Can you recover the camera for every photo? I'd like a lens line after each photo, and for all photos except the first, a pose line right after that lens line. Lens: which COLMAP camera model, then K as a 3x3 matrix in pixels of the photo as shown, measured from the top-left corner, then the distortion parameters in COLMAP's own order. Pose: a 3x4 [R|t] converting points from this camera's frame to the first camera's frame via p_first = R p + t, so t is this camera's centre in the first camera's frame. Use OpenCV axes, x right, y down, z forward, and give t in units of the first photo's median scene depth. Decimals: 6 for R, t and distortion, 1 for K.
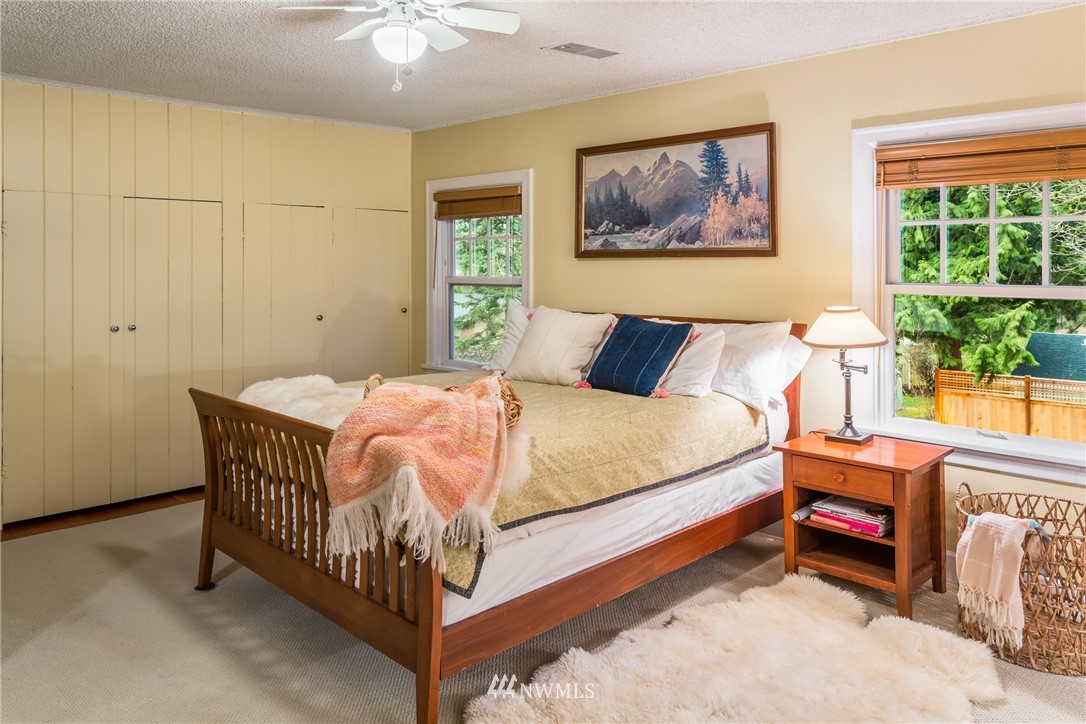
lens RADIAL K [[825.9, 0, 543.0], [0, 825.9, 362.0], [0, 0, 1]] dist [-0.000166, 0.002673]
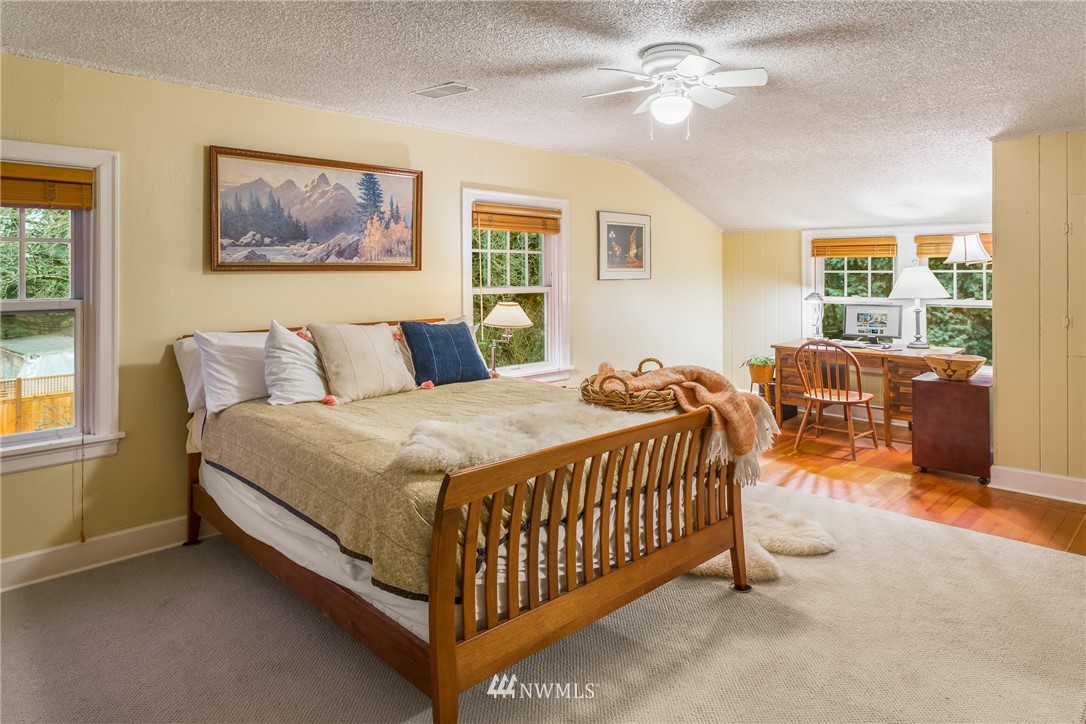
lens RADIAL K [[691.9, 0, 543.0], [0, 691.9, 362.0], [0, 0, 1]] dist [0.003541, 0.002174]
pose [[-0.024163, -0.128544, 0.991409, -0.779637], [0.122541, 0.983840, 0.130549, -0.094530], [-0.992169, 0.124643, -0.008021, 0.751813]]
